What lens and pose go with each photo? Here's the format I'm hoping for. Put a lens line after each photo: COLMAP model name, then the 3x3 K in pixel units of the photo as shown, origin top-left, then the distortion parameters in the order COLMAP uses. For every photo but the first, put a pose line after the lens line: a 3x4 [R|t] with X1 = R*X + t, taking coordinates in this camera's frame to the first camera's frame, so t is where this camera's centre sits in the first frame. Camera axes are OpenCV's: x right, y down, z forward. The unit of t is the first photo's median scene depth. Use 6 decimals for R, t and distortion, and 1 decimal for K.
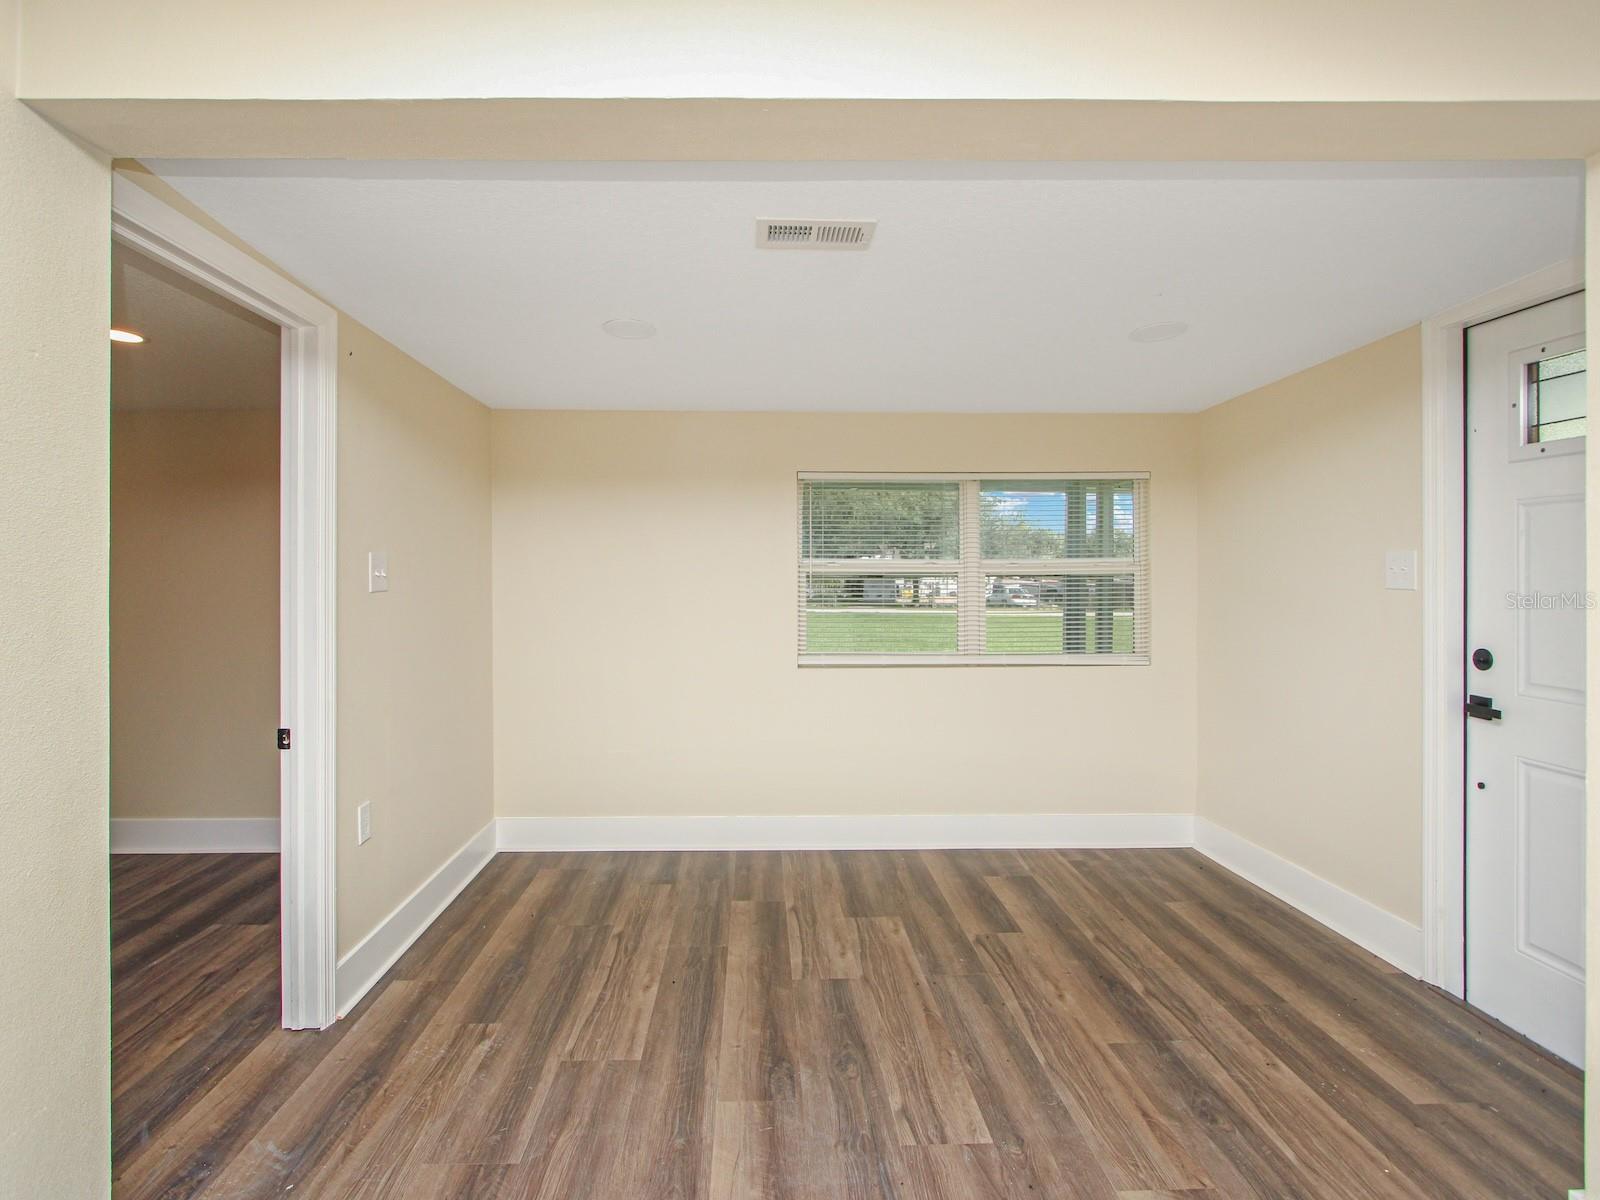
lens RADIAL K [[753.8, 0, 794.2], [0, 753.8, 599.4], [0, 0, 1]] dist [-0.009331, -0.000527]
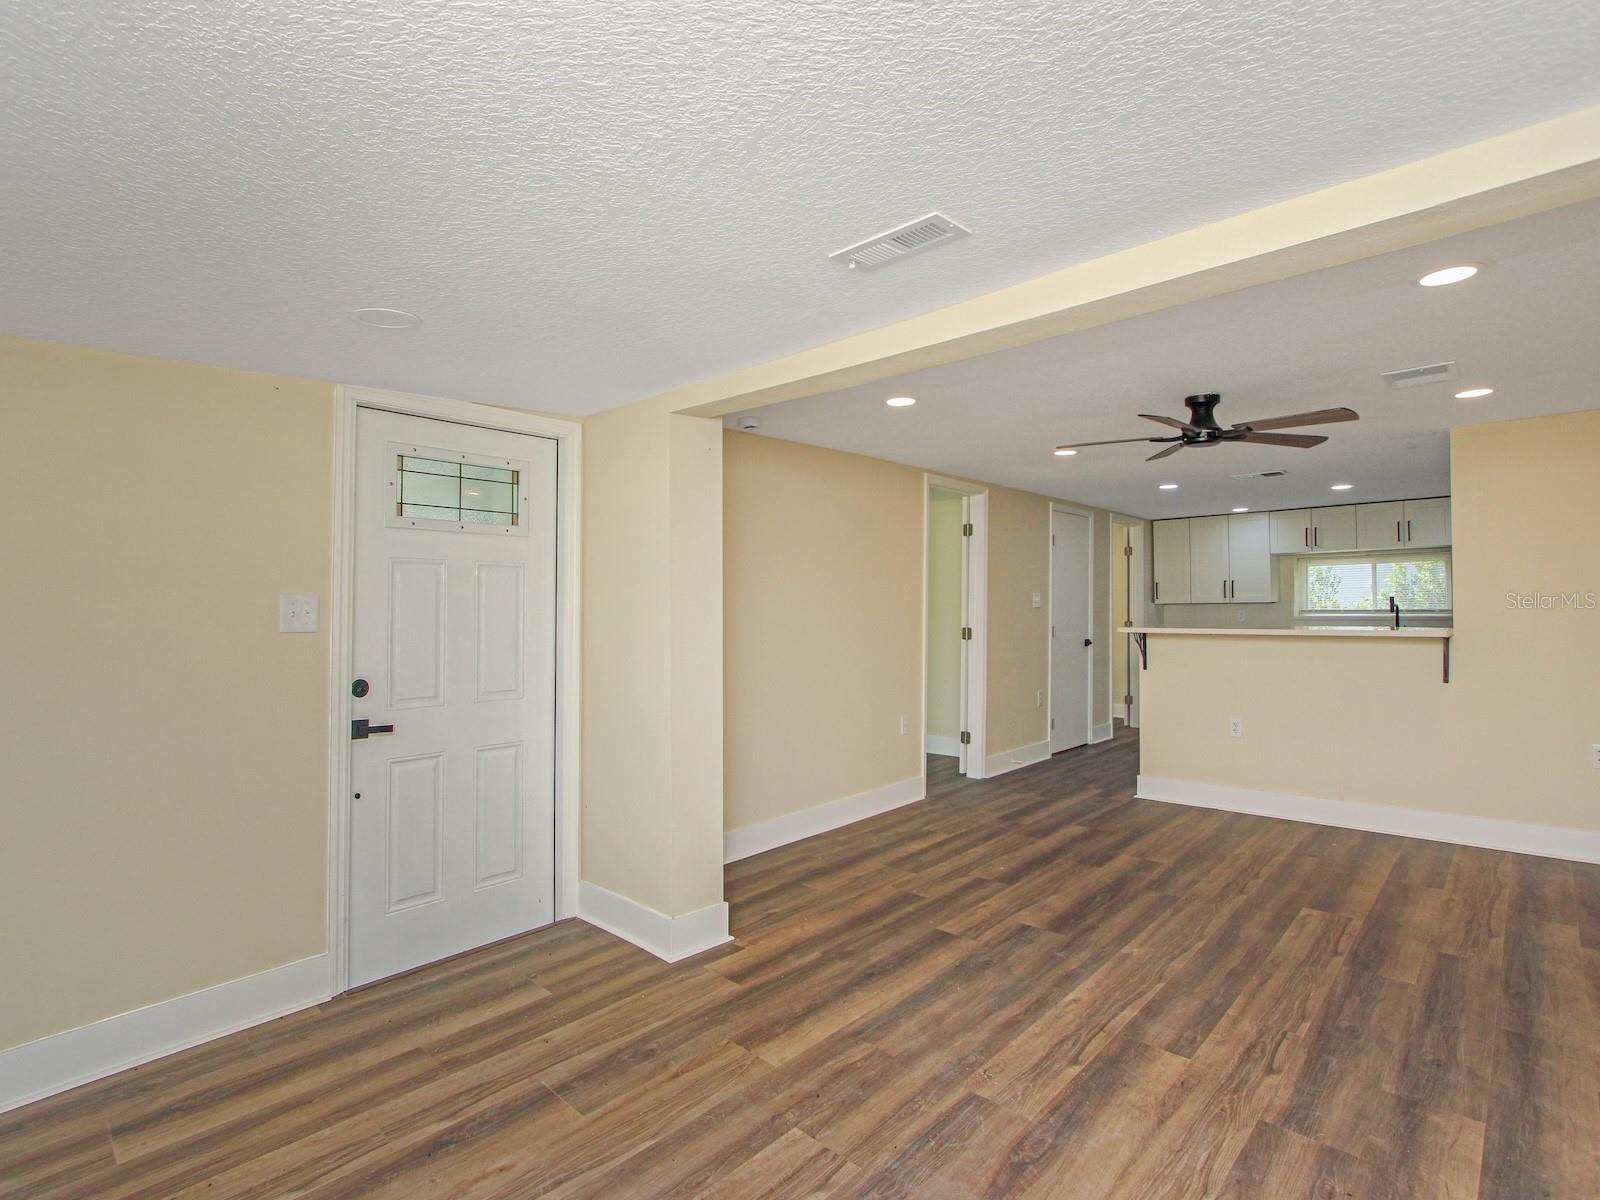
lens RADIAL K [[753.8, 0, 794.2], [0, 753.8, 599.4], [0, 0, 1]] dist [-0.009331, -0.000527]
pose [[-0.680484, 0.011511, 0.732672, -0.464996], [0.030834, 0.999441, 0.012935, -0.059776], [-0.732114, 0.031393, -0.680459, 1.445777]]
